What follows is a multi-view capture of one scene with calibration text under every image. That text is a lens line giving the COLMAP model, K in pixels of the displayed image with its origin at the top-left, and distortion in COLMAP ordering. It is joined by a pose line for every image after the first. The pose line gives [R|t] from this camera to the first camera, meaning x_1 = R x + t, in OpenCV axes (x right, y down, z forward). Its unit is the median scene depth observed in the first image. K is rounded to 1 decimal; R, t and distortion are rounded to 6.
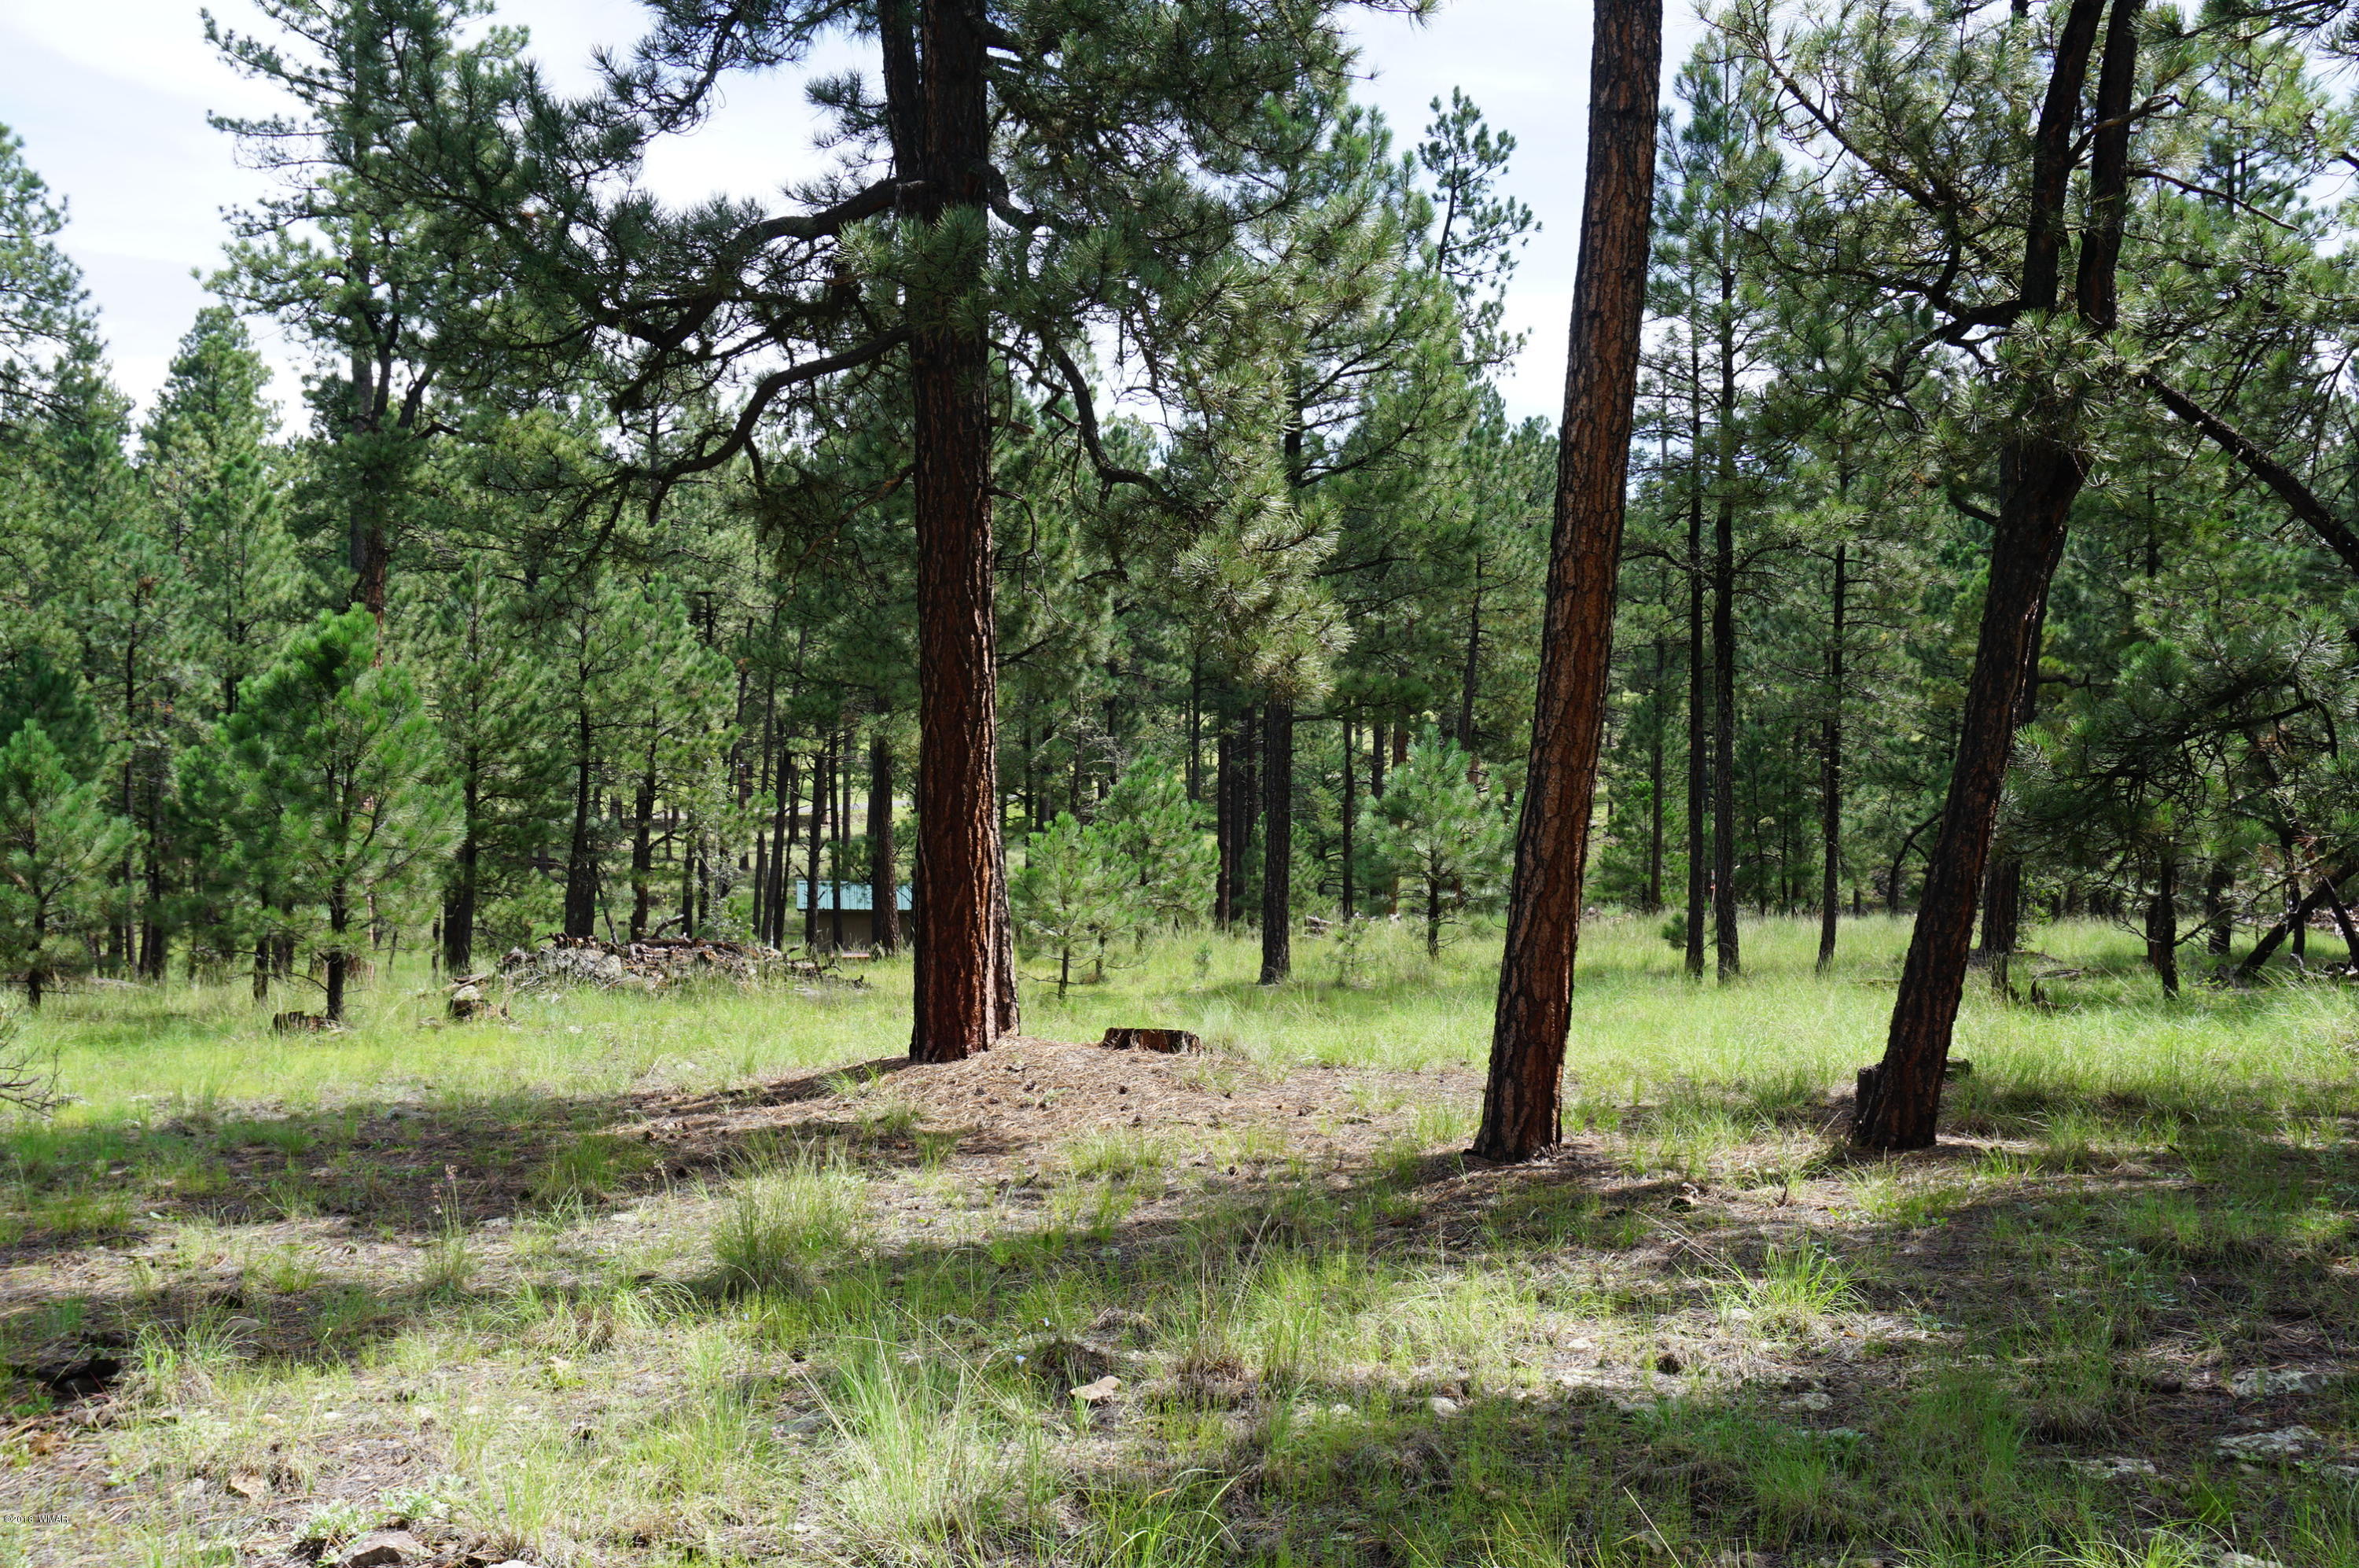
lens RADIAL K [[2513.6, 0, 1179.5], [0, 2513.6, 784.0], [0, 0, 1]] dist [0.000304, 0.001605]
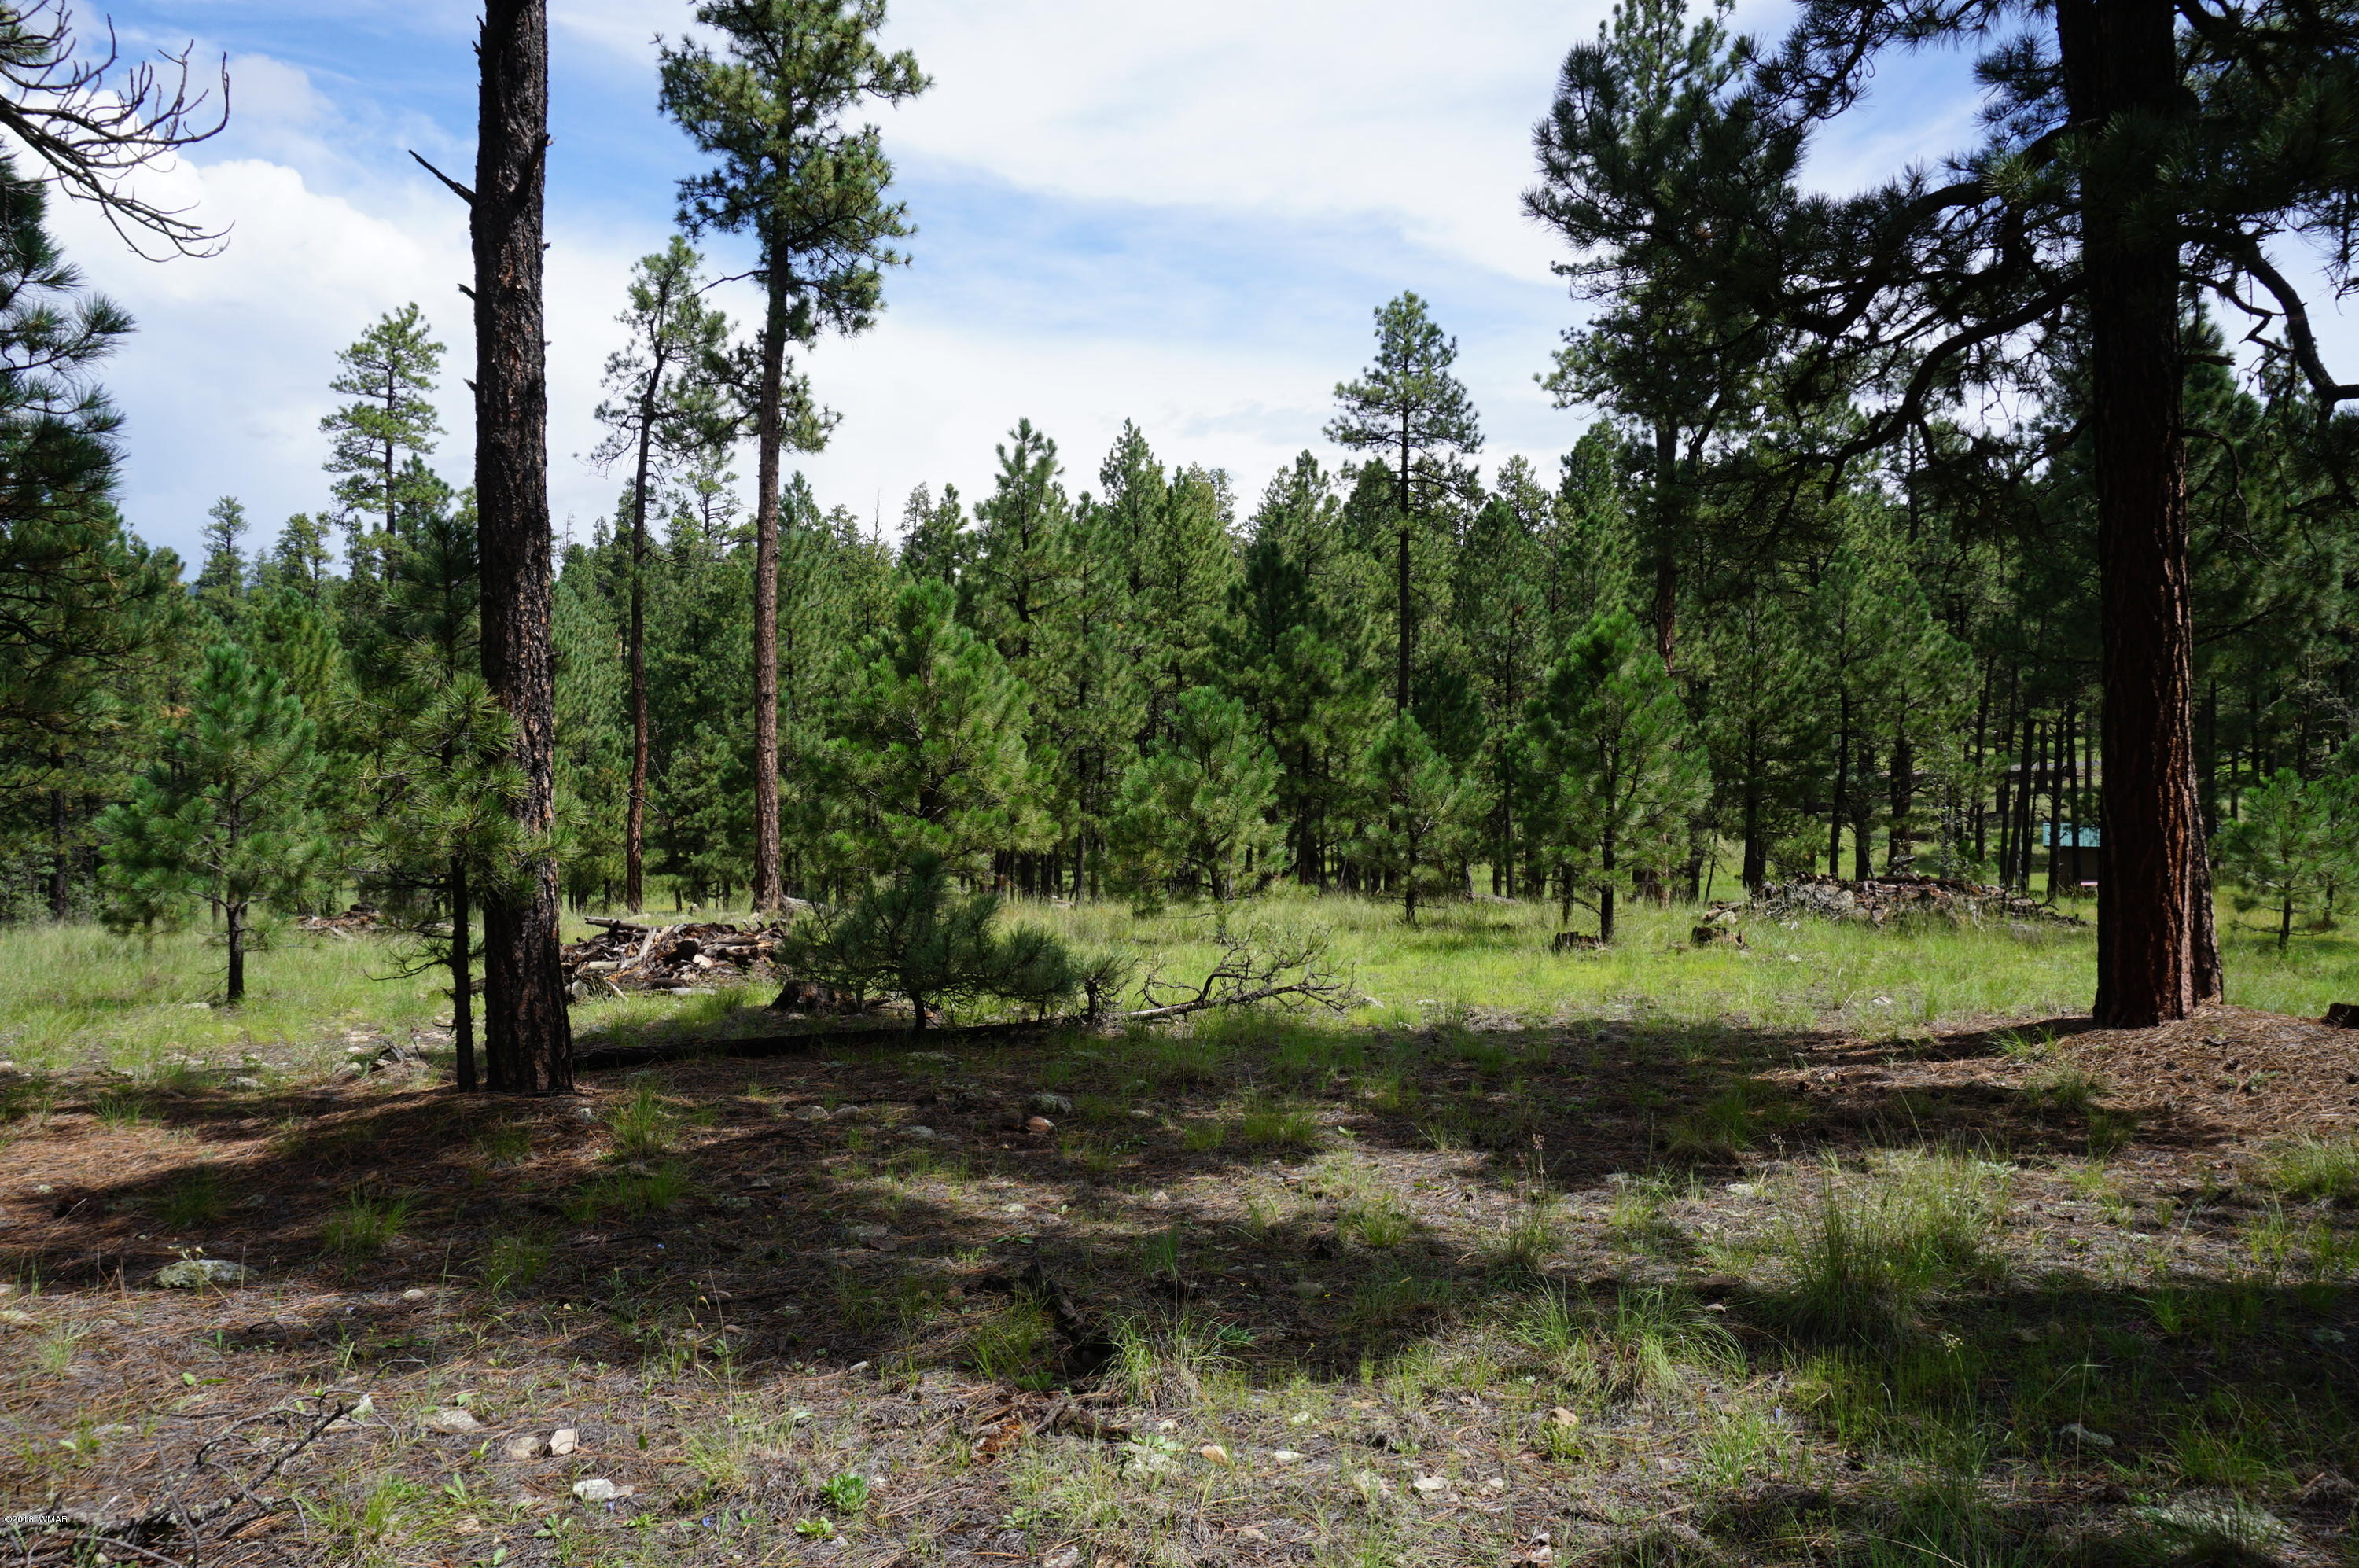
lens RADIAL K [[1750.0, 0, 1173.2], [0, 1750.0, 790.5], [0, 0, 1]] dist [-0.039965, 0.038421]
pose [[0.812744, -0.002837, -0.582614, -0.002629], [0.016030, 0.999718, 0.017494, 0.000889], [0.582401, -0.023558, 0.812561, 0.164088]]
